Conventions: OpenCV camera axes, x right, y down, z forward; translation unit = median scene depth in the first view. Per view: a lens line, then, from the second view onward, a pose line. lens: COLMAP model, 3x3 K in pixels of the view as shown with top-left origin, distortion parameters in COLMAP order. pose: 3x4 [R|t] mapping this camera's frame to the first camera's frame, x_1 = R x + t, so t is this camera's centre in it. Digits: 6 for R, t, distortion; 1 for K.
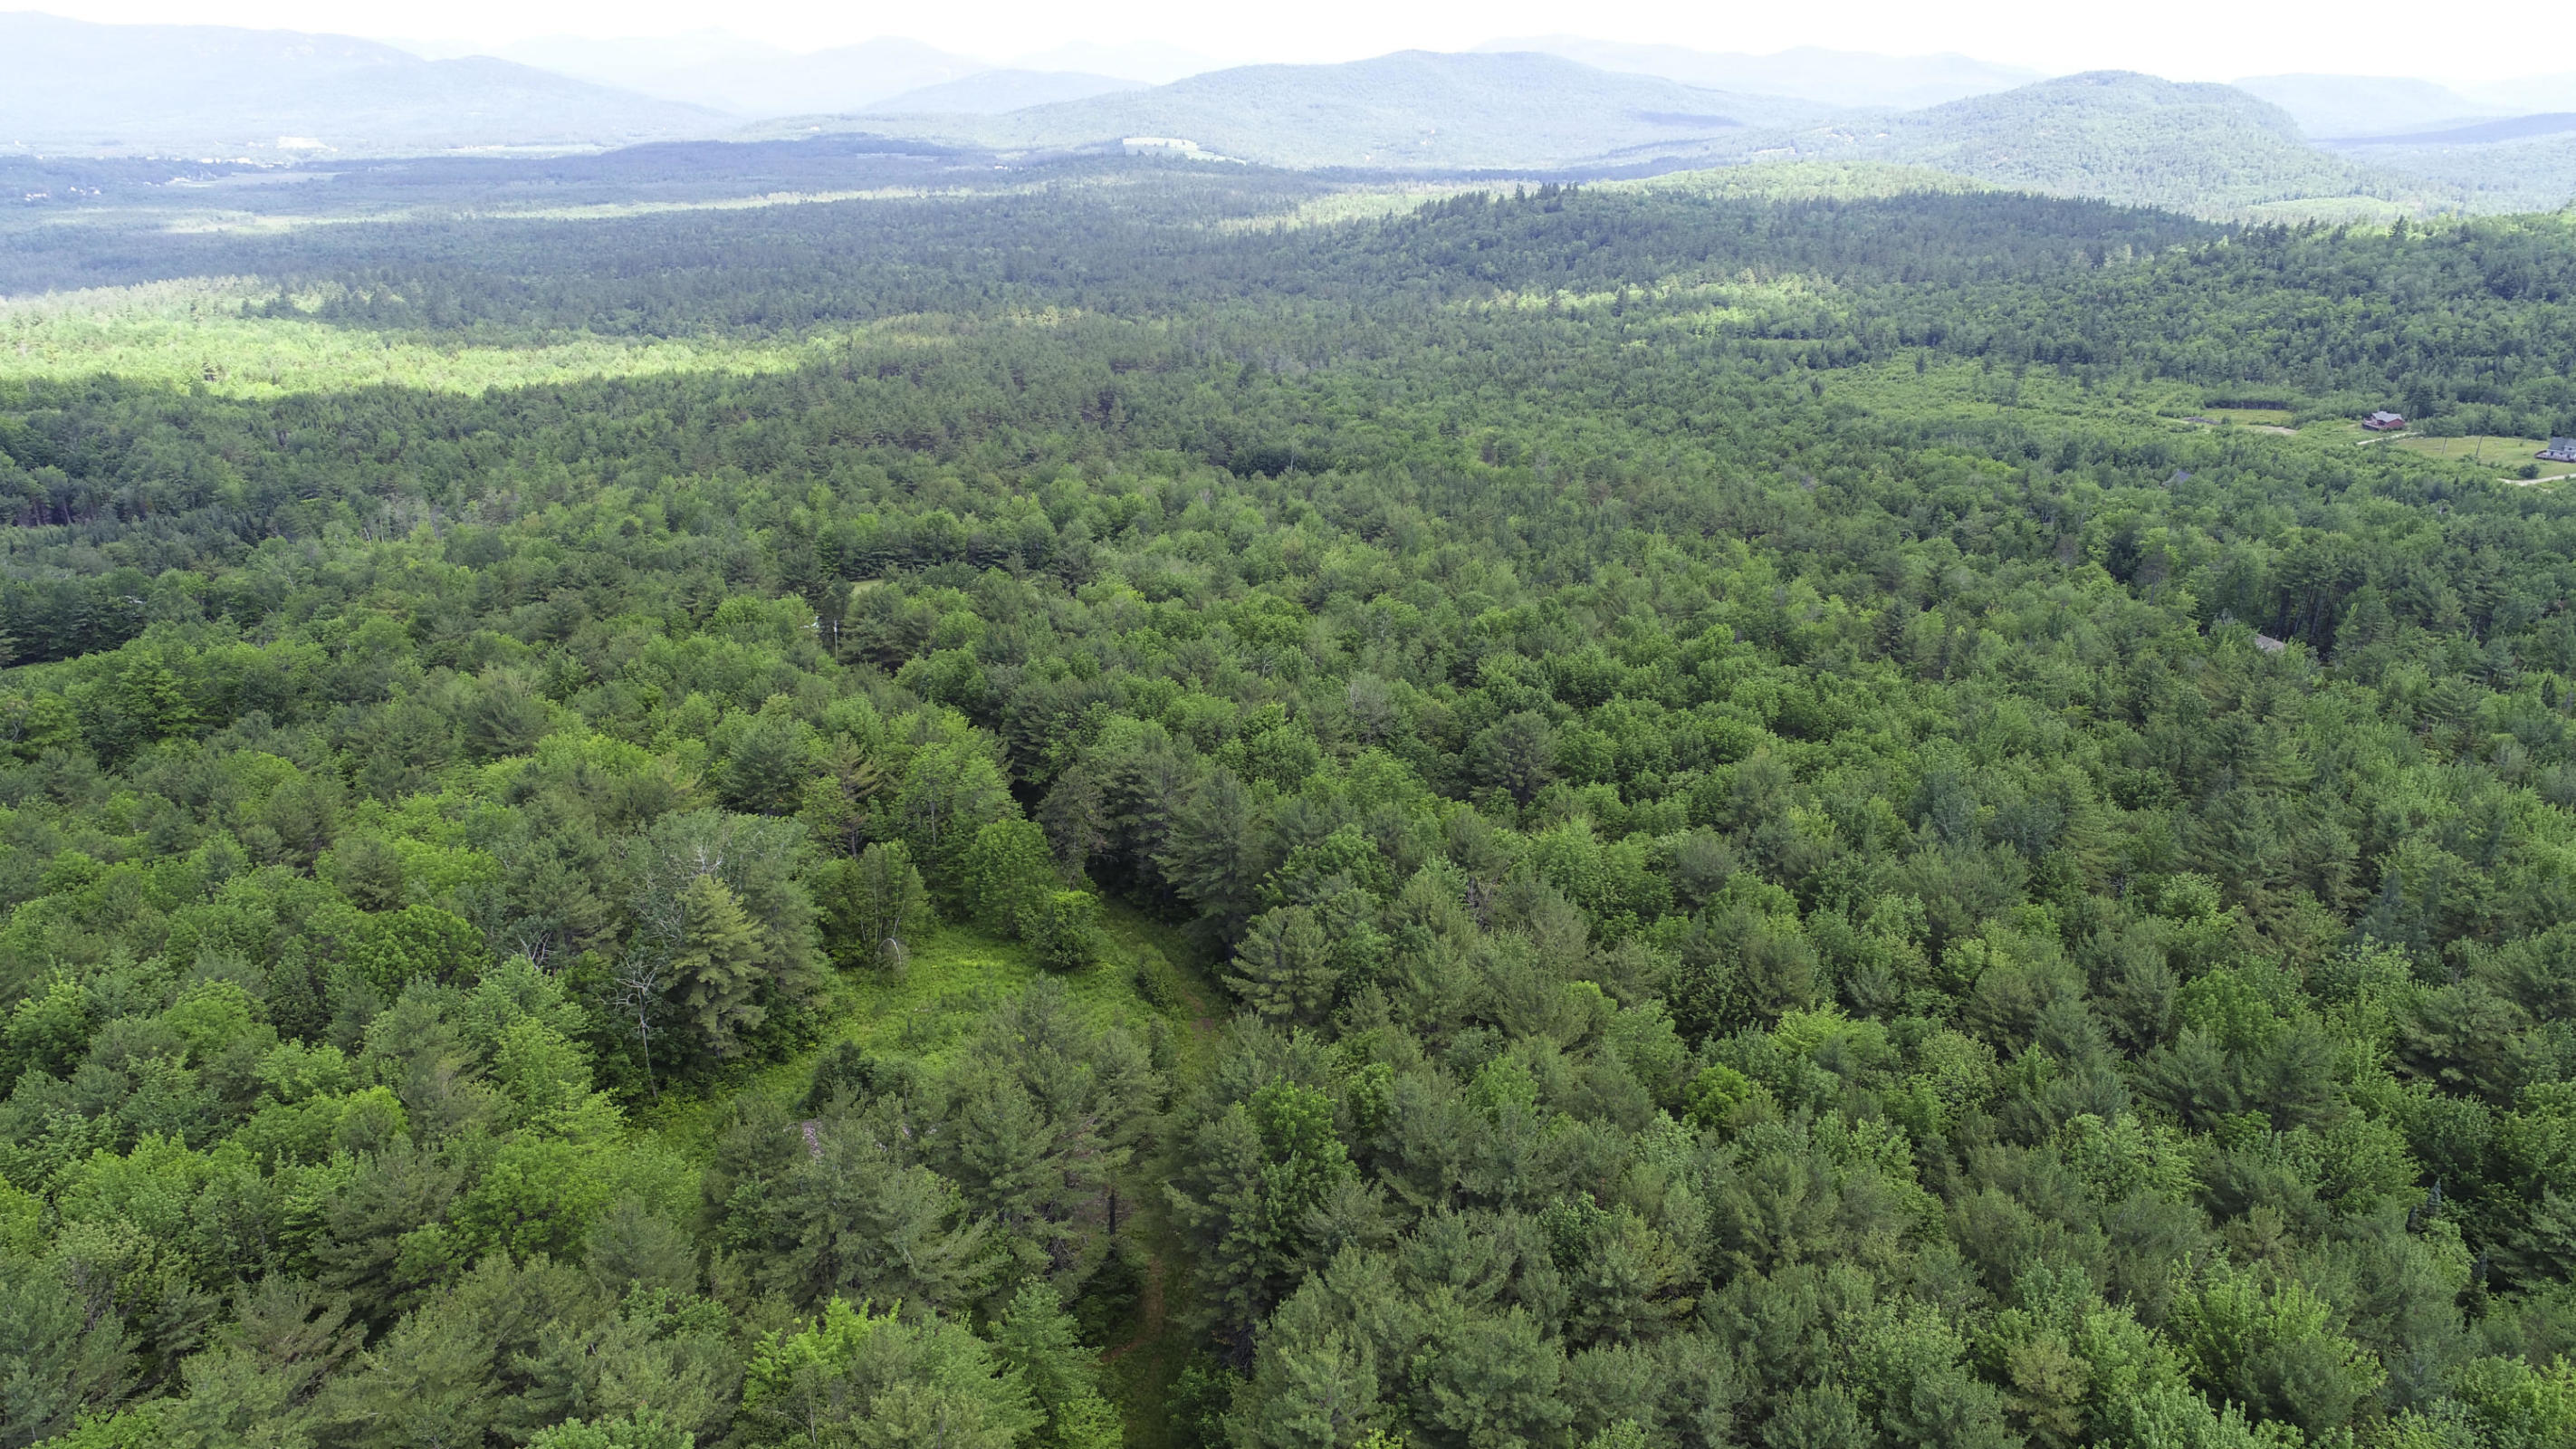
lens RADIAL K [[1715.9, 0, 1284.7], [0, 1715.9, 732.1], [0, 0, 1]] dist [-0.001736, -0.000890]
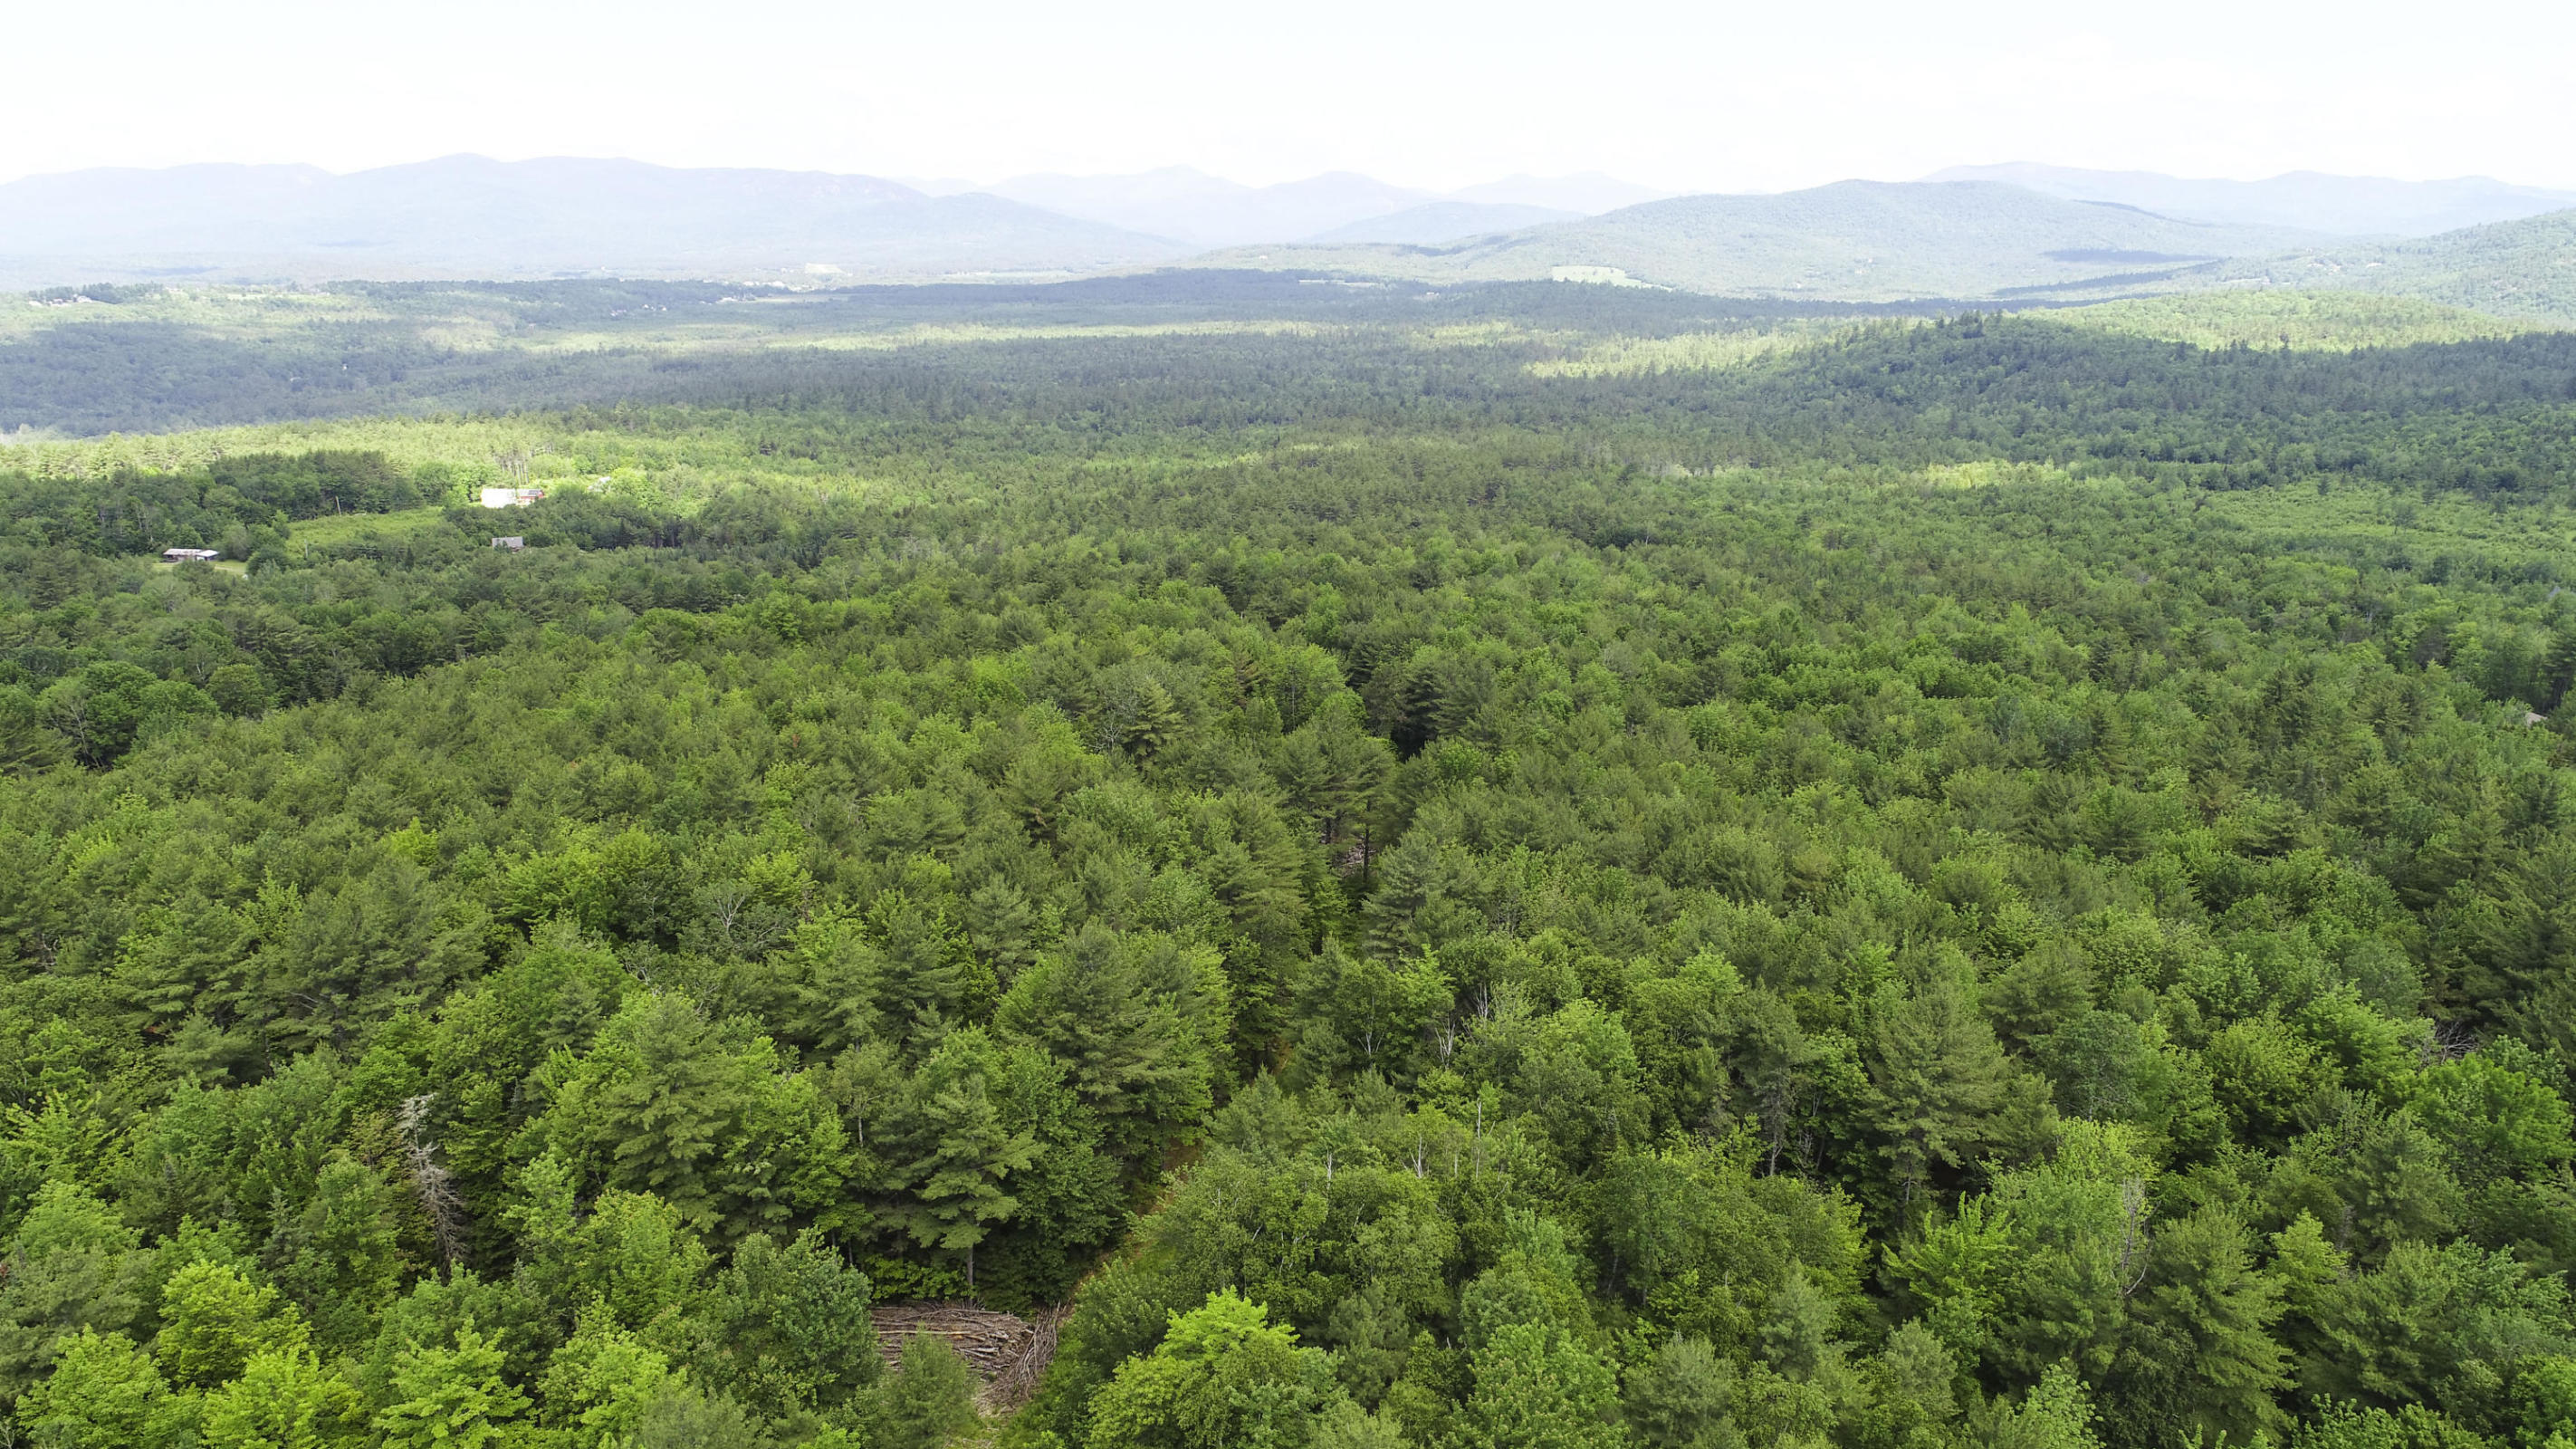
lens RADIAL K [[1784.8, 0, 1288.0], [0, 1784.8, 724.5], [0, 0, 1]] dist [-0.000250, -0.001932]
pose [[0.971228, 0.060657, -0.230298, 0.041867], [-0.079614, 0.994081, -0.073928, 0.053420], [0.224451, 0.090136, 0.970308, -0.141267]]
